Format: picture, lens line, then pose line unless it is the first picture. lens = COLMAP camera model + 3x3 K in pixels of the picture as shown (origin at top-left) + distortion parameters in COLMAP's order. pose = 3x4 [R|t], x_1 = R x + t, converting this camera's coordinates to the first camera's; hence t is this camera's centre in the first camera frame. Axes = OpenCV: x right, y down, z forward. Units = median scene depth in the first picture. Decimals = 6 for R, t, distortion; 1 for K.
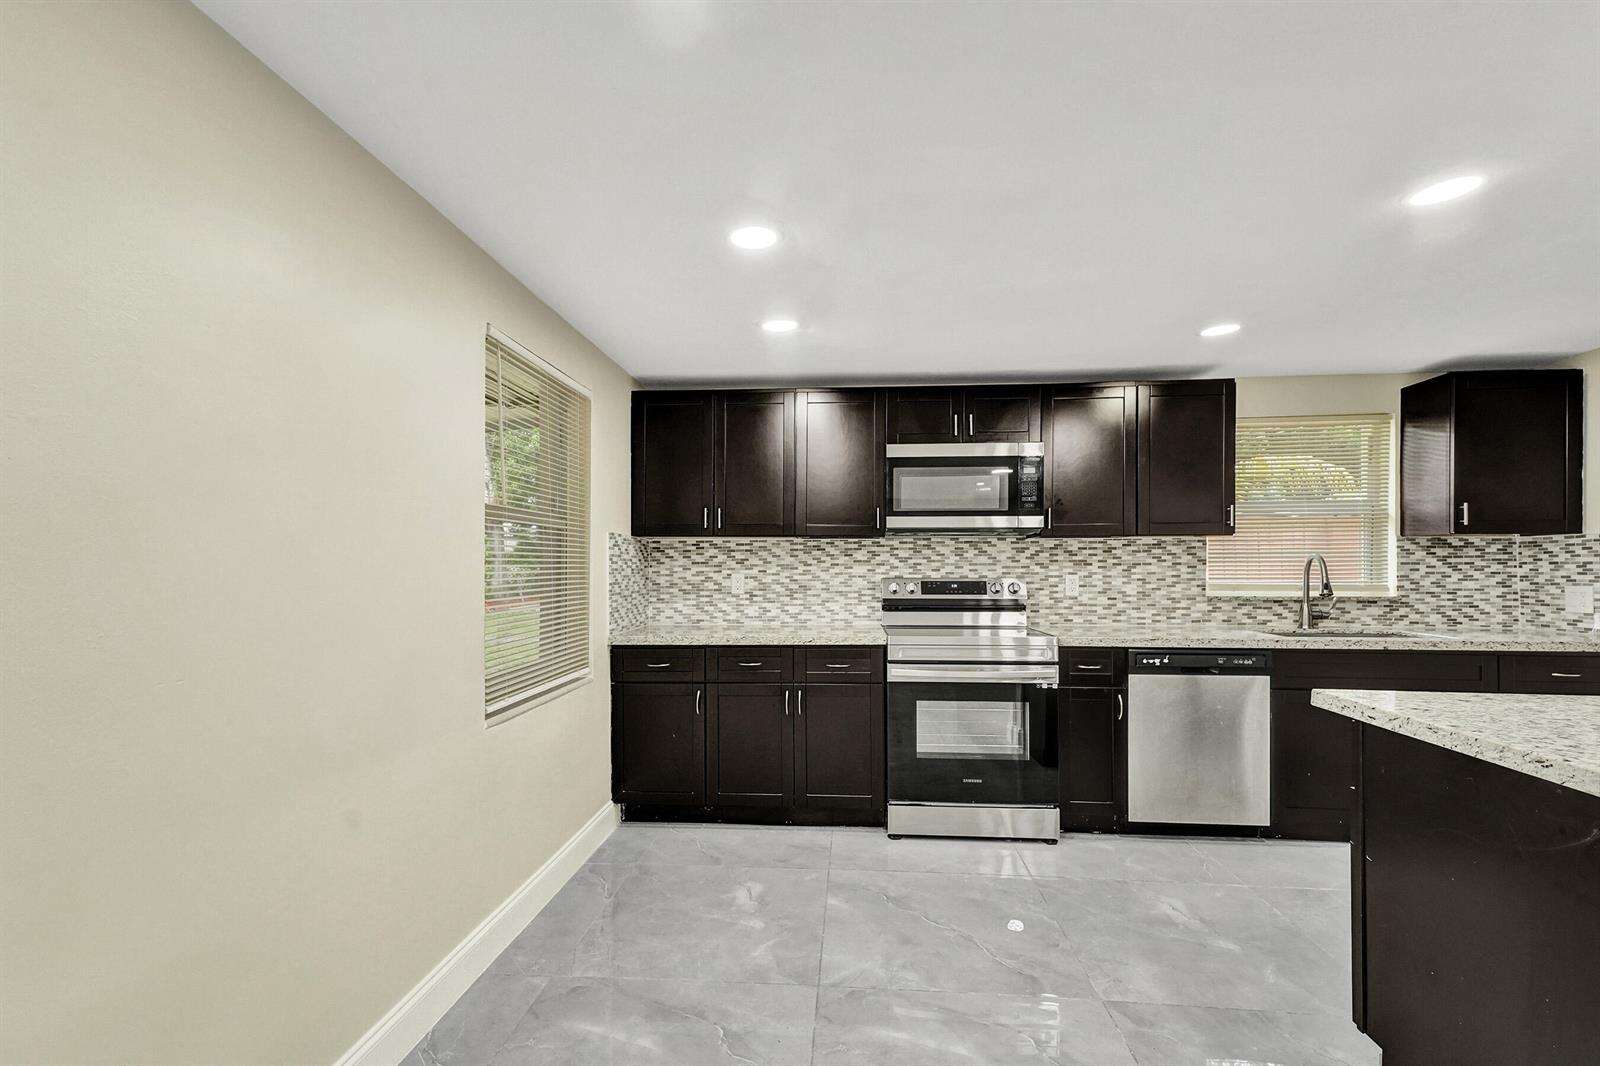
lens RADIAL K [[706.9, 0, 796.0], [0, 706.9, 571.0], [0, 0, 1]] dist [0.025432, -0.001365]
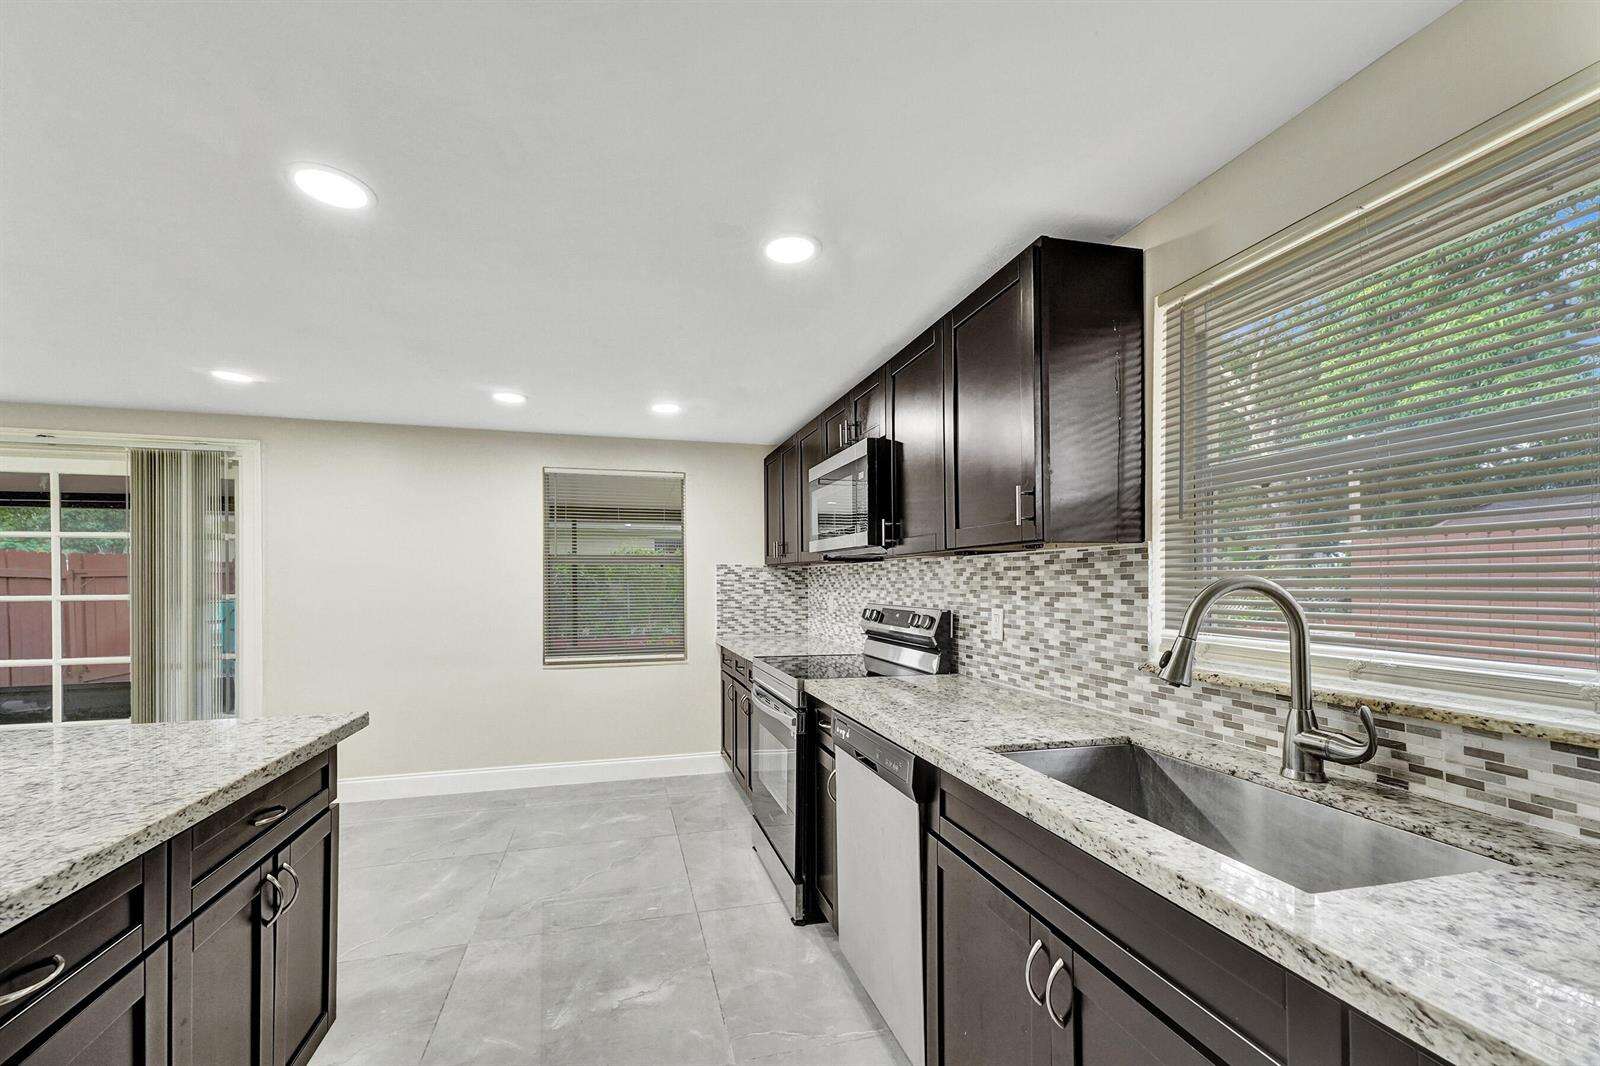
lens RADIAL K [[643.9, 0, 788.4], [0, 643.9, 581.0], [0, 0, 1]] dist [0.003409, 0.000895]
pose [[0.340850, 0.002153, -0.940115, 0.907052], [-0.005149, 0.999987, 0.000423, -0.019853], [0.940103, 0.004696, 0.340857, 0.615653]]
